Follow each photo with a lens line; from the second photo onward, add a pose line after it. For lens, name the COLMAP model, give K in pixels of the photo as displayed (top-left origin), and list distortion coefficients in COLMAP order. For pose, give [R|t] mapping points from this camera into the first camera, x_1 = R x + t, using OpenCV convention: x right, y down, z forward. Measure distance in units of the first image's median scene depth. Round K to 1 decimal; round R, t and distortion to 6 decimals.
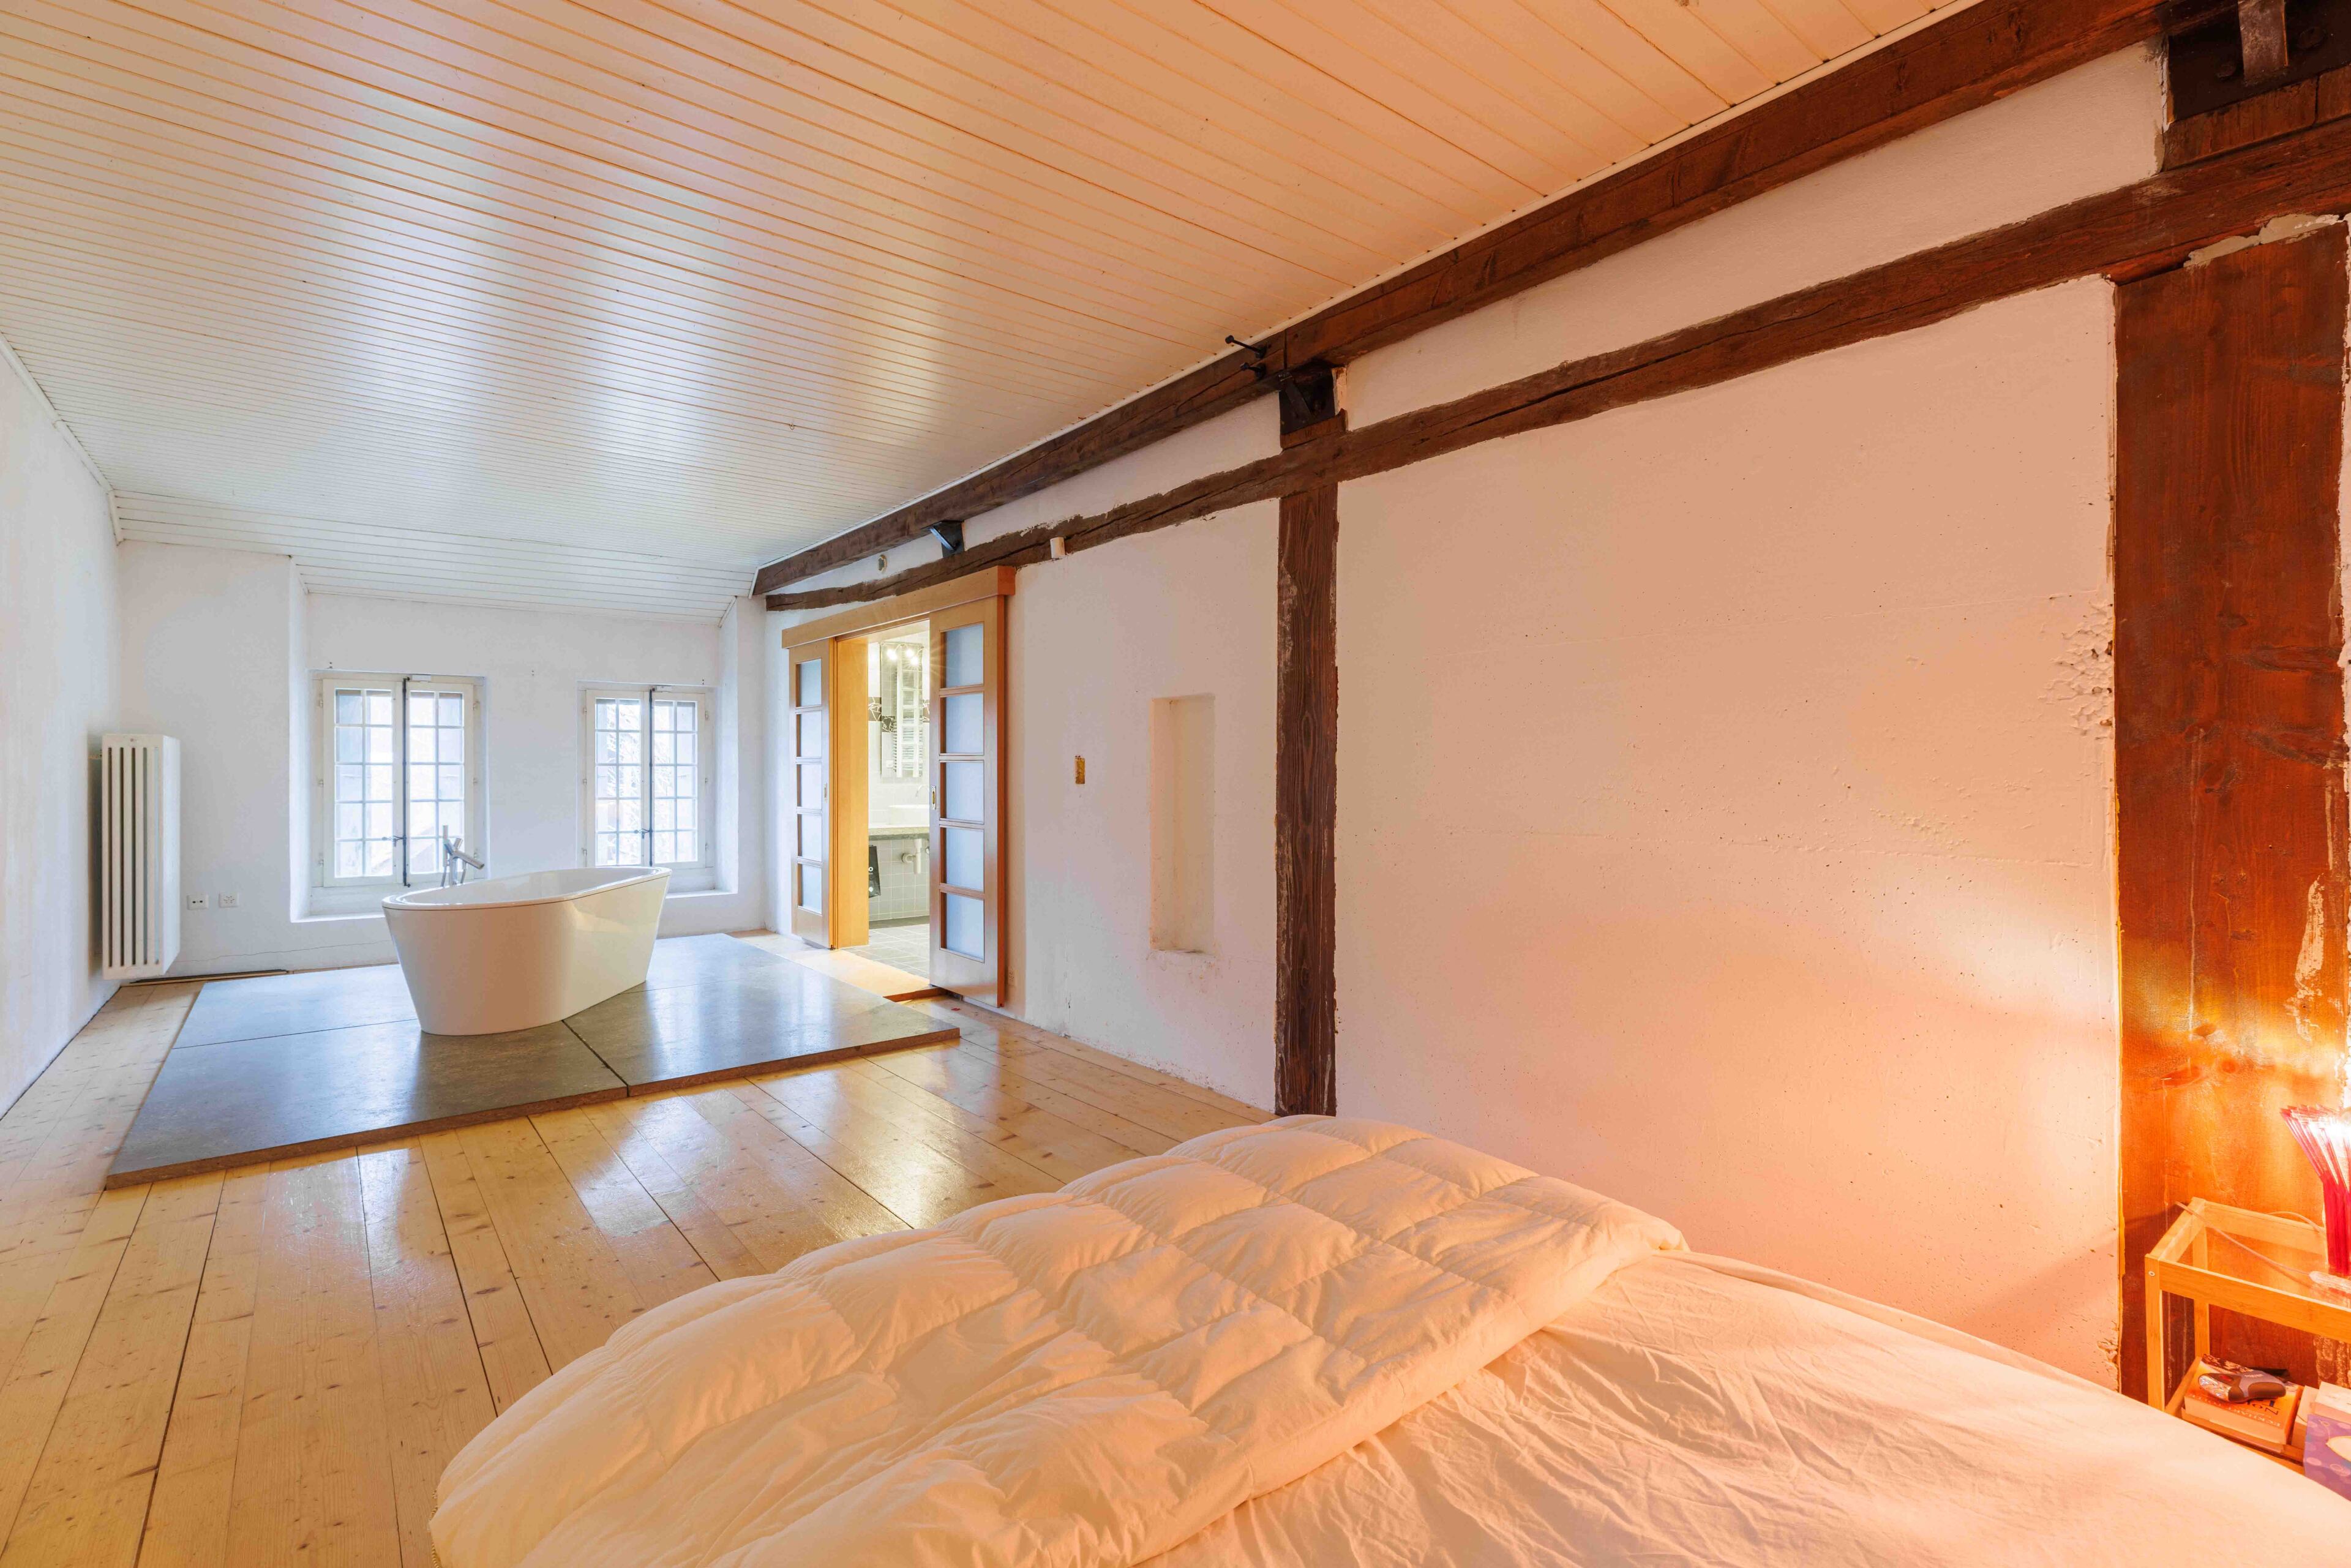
lens RADIAL K [[1088.2, 0, 1171.6], [0, 1088.2, 778.3], [0, 0, 1]] dist [0.001699, 0.000047]
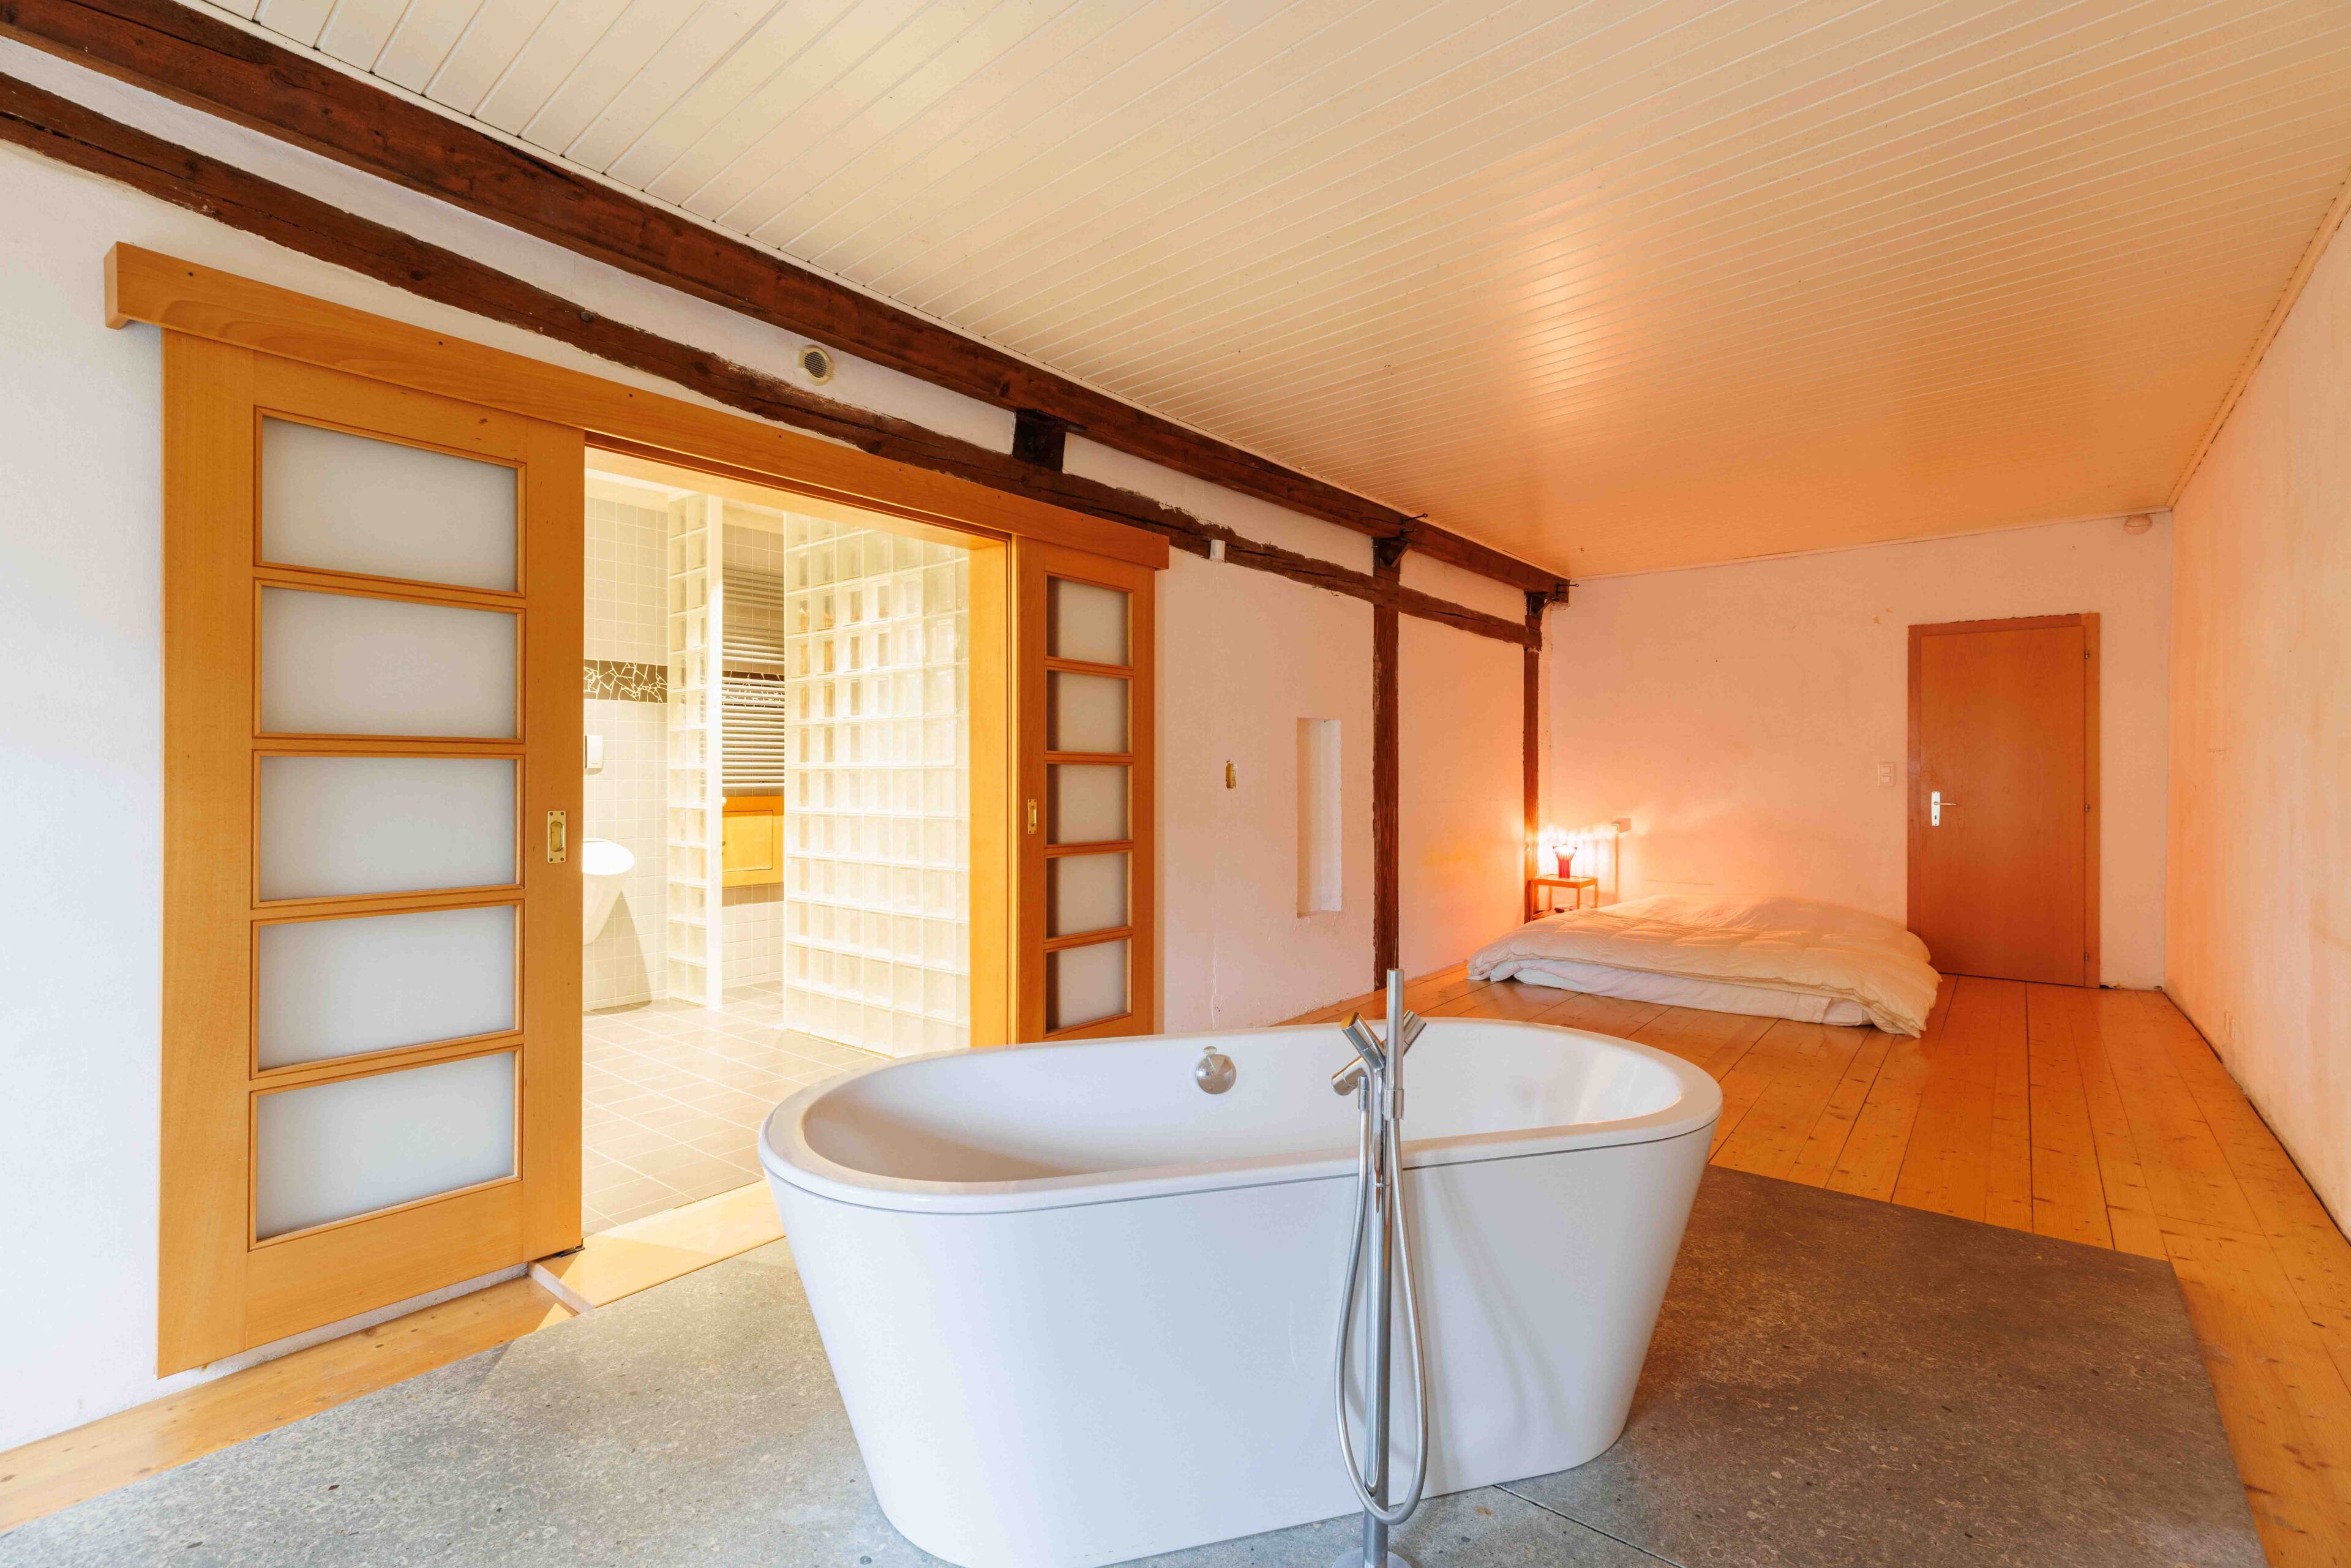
lens RADIAL K [[1088.2, 0, 1169.8], [0, 1088.2, 778.5], [0, 0, 1]] dist [0.001699, 0.000047]
pose [[-0.232043, -0.008357, 0.972670, -1.179696], [0.001367, 0.999959, 0.008918, -0.015217], [-0.972705, 0.003399, -0.232022, 1.419212]]
